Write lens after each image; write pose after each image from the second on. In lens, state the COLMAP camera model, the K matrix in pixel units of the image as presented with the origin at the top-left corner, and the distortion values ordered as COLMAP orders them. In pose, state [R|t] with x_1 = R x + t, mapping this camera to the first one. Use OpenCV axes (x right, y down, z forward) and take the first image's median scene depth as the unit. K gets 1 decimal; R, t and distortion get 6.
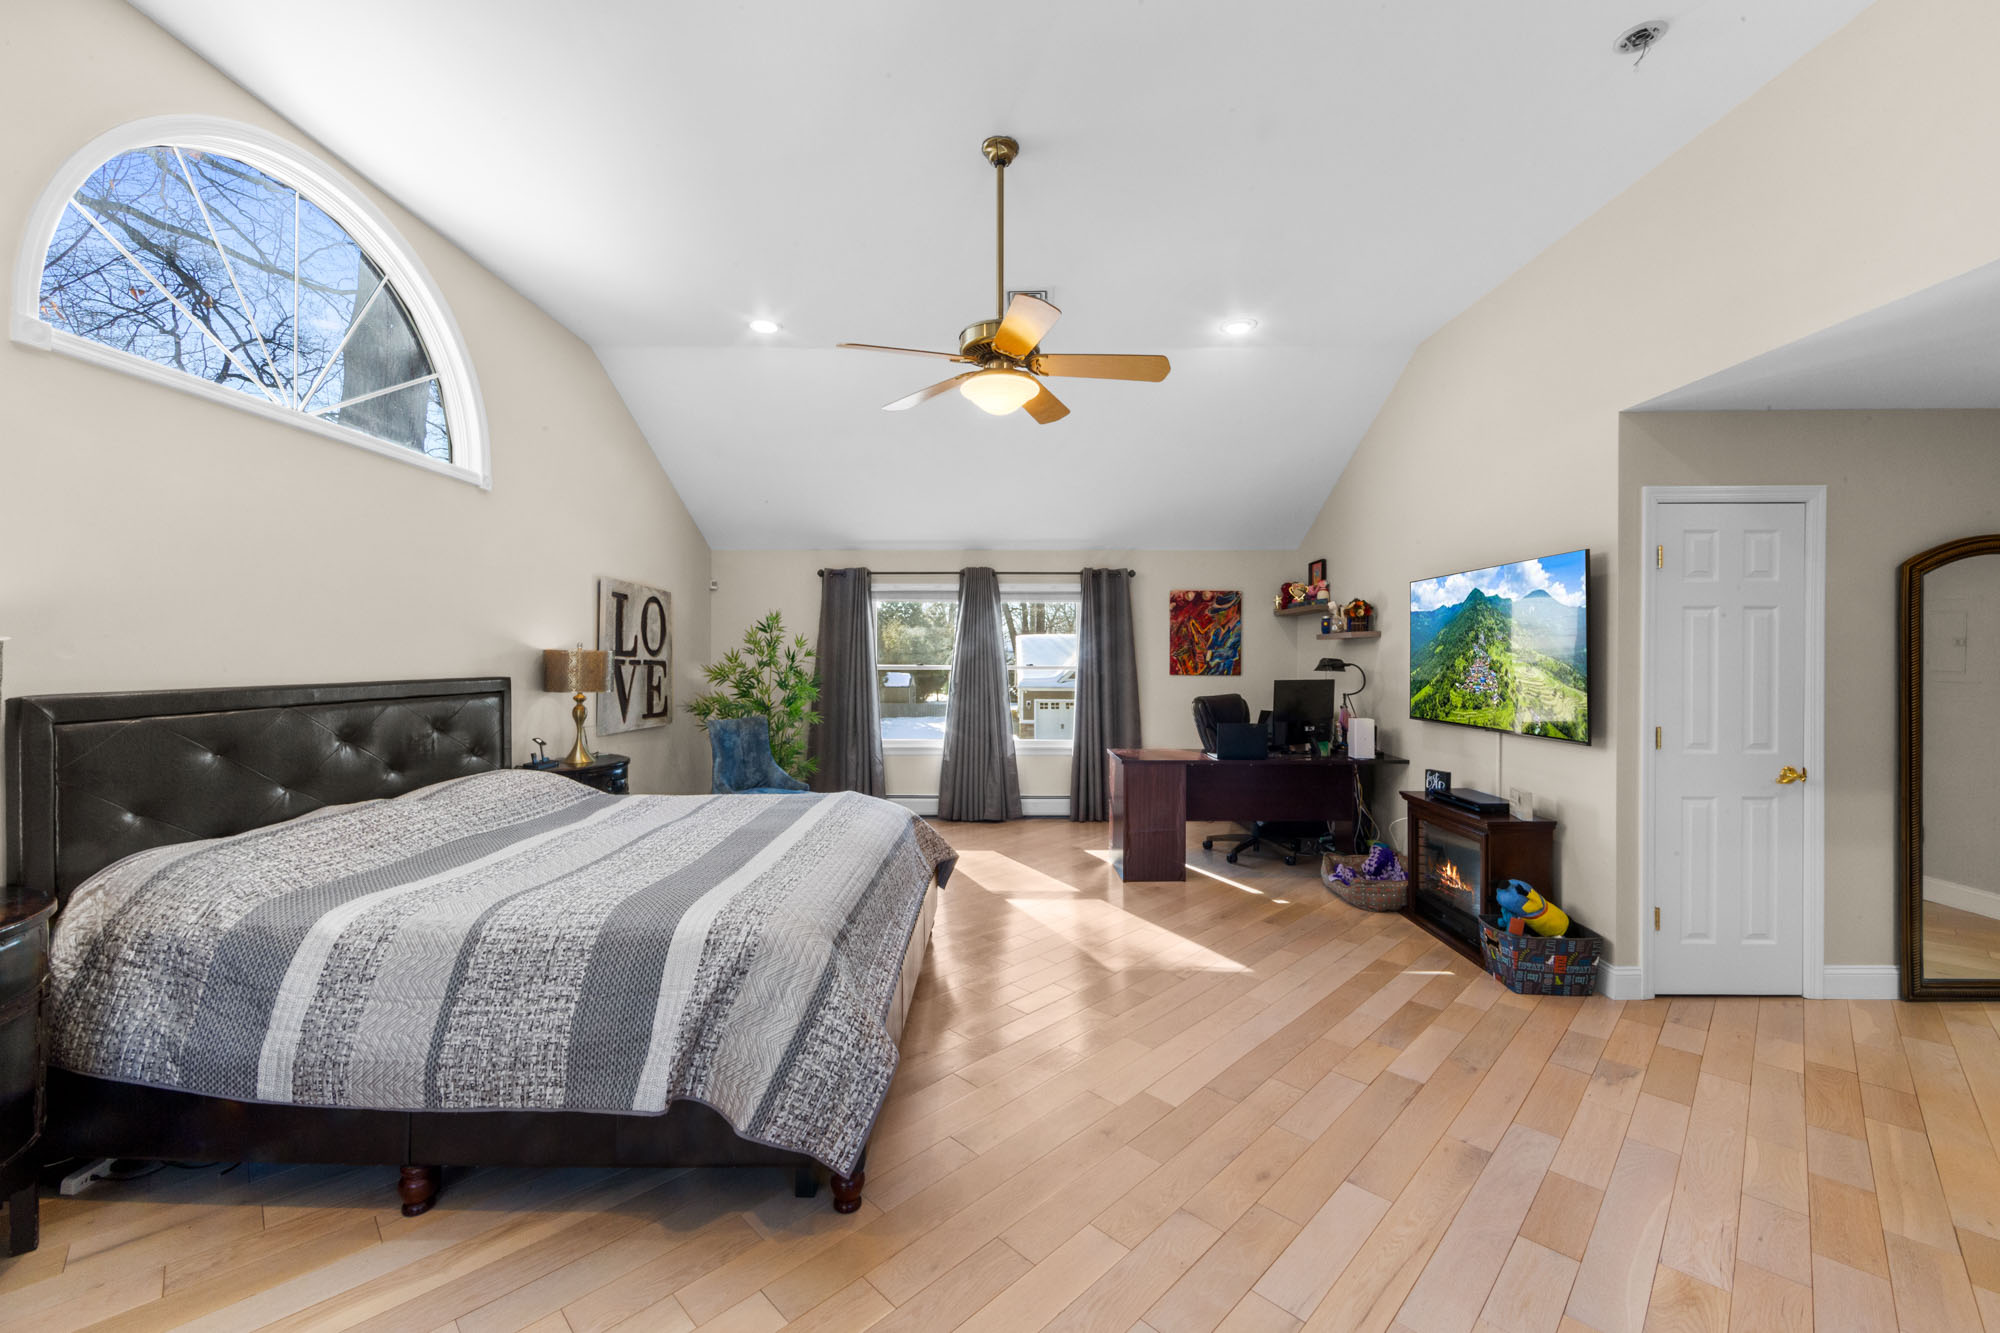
lens RADIAL K [[800.9, 0, 996.7], [0, 800.9, 662.9], [0, 0, 1]] dist [0.001298, 0.000135]
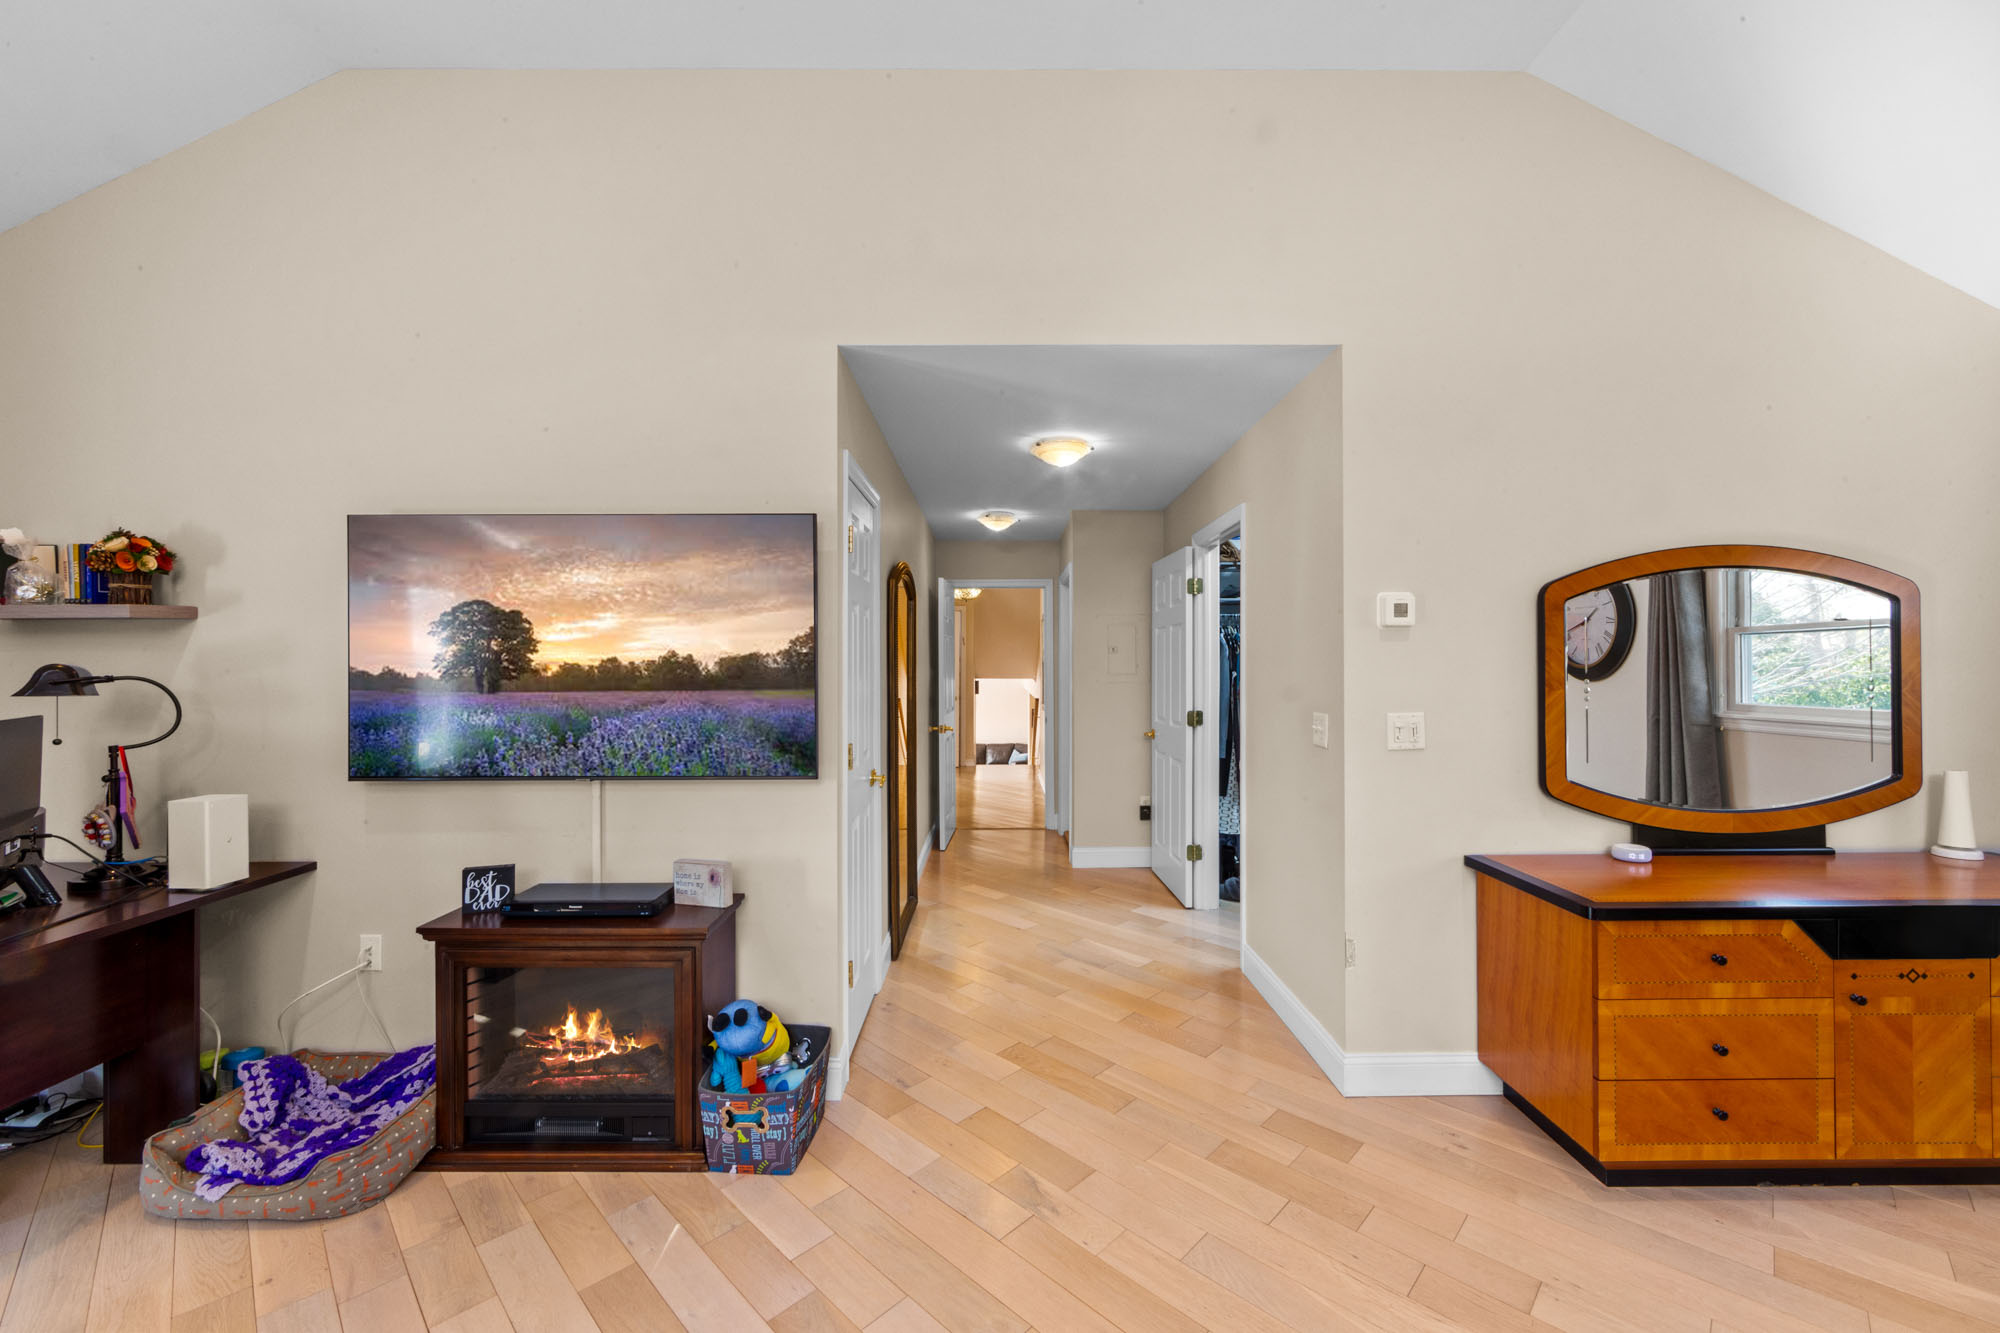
lens RADIAL K [[786.8, 0, 1001.4], [0, 786.8, 655.4], [0, 0, 1]] dist [-0.011923, -0.000083]
pose [[-0.030445, 0.007473, 0.999508, 0.002682], [0.010530, 0.999919, -0.007156, -0.003031], [-0.999481, 0.010307, -0.030522, 0.669074]]
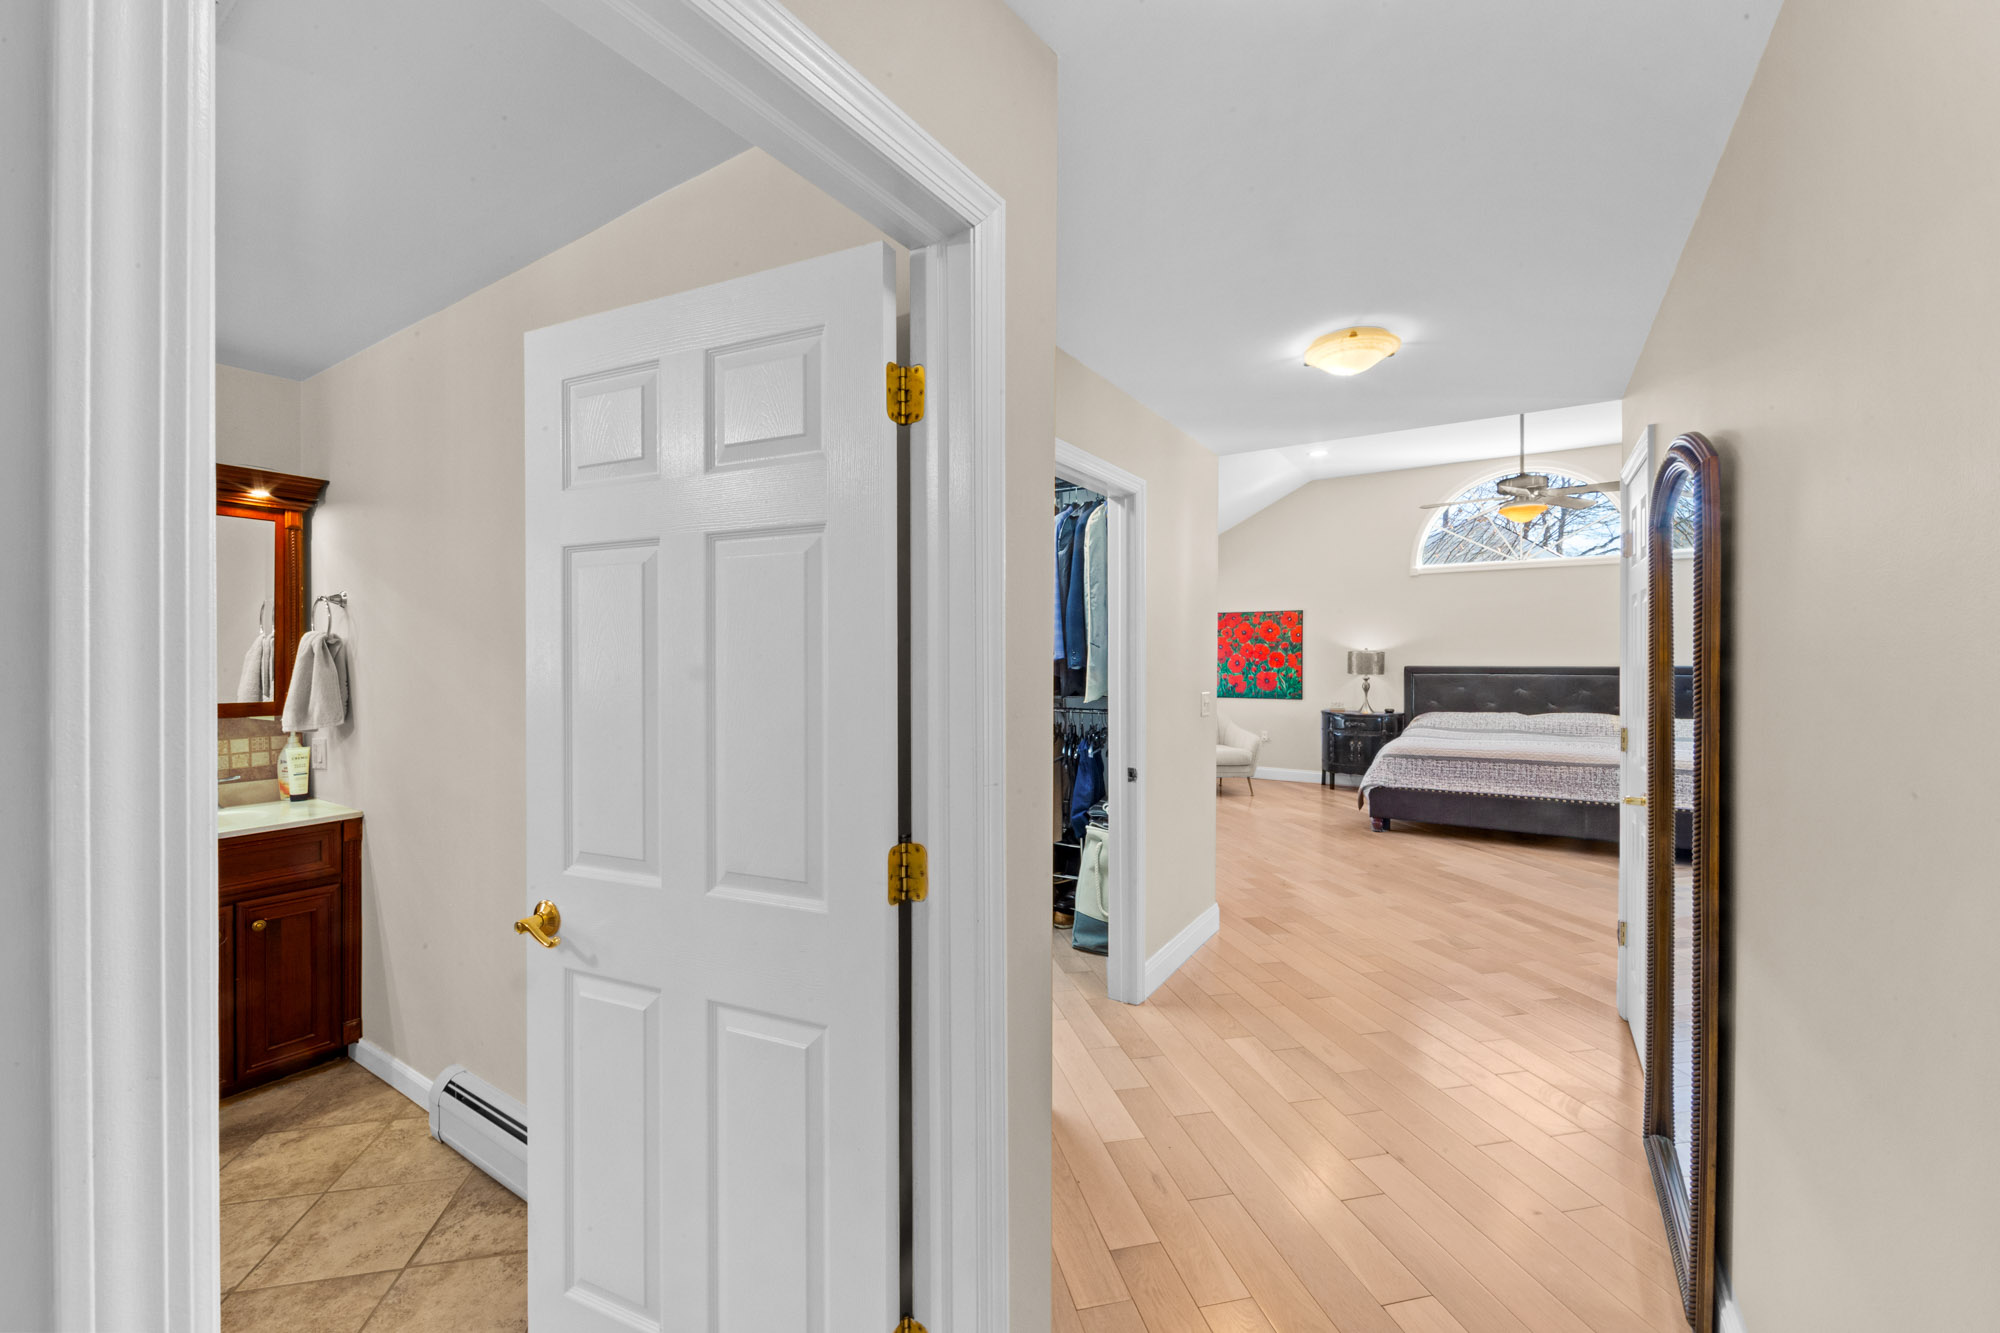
lens RADIAL K [[800.9, 0, 996.7], [0, 800.9, 662.9], [0, 0, 1]] dist [0.001298, 0.000135]
pose [[-0.524135, 0.007362, -0.851604, 1.546705], [-0.006732, 0.999896, 0.012787, -0.003364], [0.851609, 0.012435, -0.524030, 0.669618]]
